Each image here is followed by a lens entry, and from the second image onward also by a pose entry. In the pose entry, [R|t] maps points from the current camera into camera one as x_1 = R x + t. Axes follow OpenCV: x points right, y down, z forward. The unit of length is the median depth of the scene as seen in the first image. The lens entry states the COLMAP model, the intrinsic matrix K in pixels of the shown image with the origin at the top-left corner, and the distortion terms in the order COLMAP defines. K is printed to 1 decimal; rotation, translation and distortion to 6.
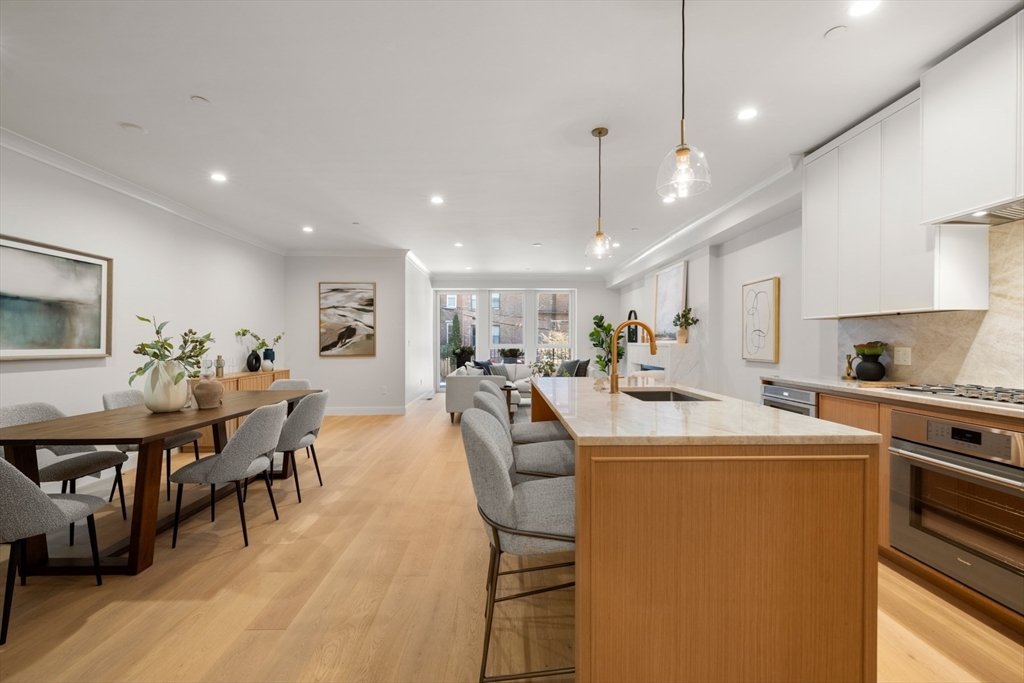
lens RADIAL K [[440.9, 0, 511.6], [0, 440.9, 345.8], [0, 0, 1]] dist [0.014264, -0.000149]
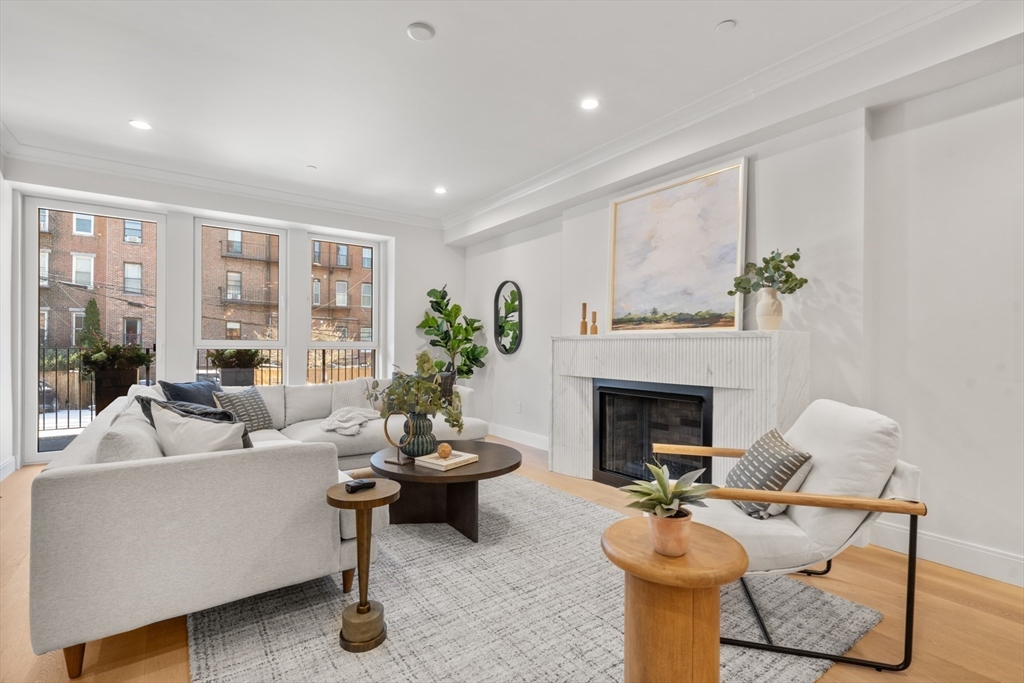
lens RADIAL K [[479.7, 0, 514.7], [0, 479.7, 346.9], [0, 0, 1]] dist [0.003566, 0.001133]
pose [[0.827600, 0.005841, 0.561288, -0.059882], [-0.001046, 0.999960, -0.008864, 0.008563], [-0.561318, 0.006749, 0.827573, 0.462219]]
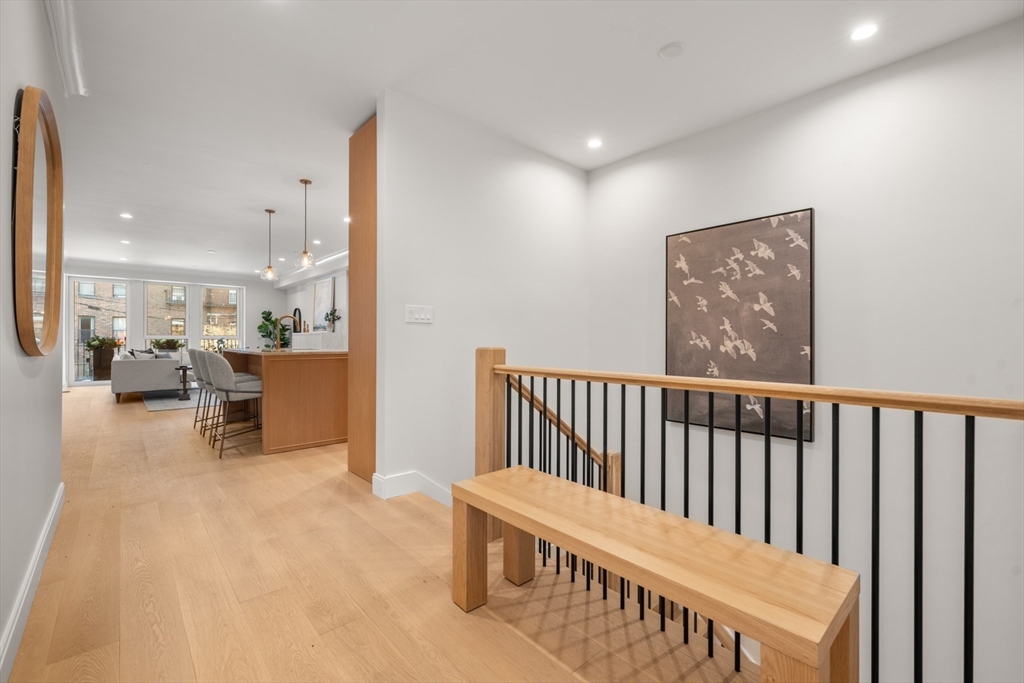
lens RADIAL K [[436.6, 0, 512.0], [0, 436.6, 341.5], [0, 0, 1]] dist [-0.001085, -0.000461]
pose [[0.757450, -0.000426, 0.652893, -0.070328], [0.004284, 0.999982, -0.004318, 0.021251], [-0.652879, 0.006068, 0.757438, -0.324300]]
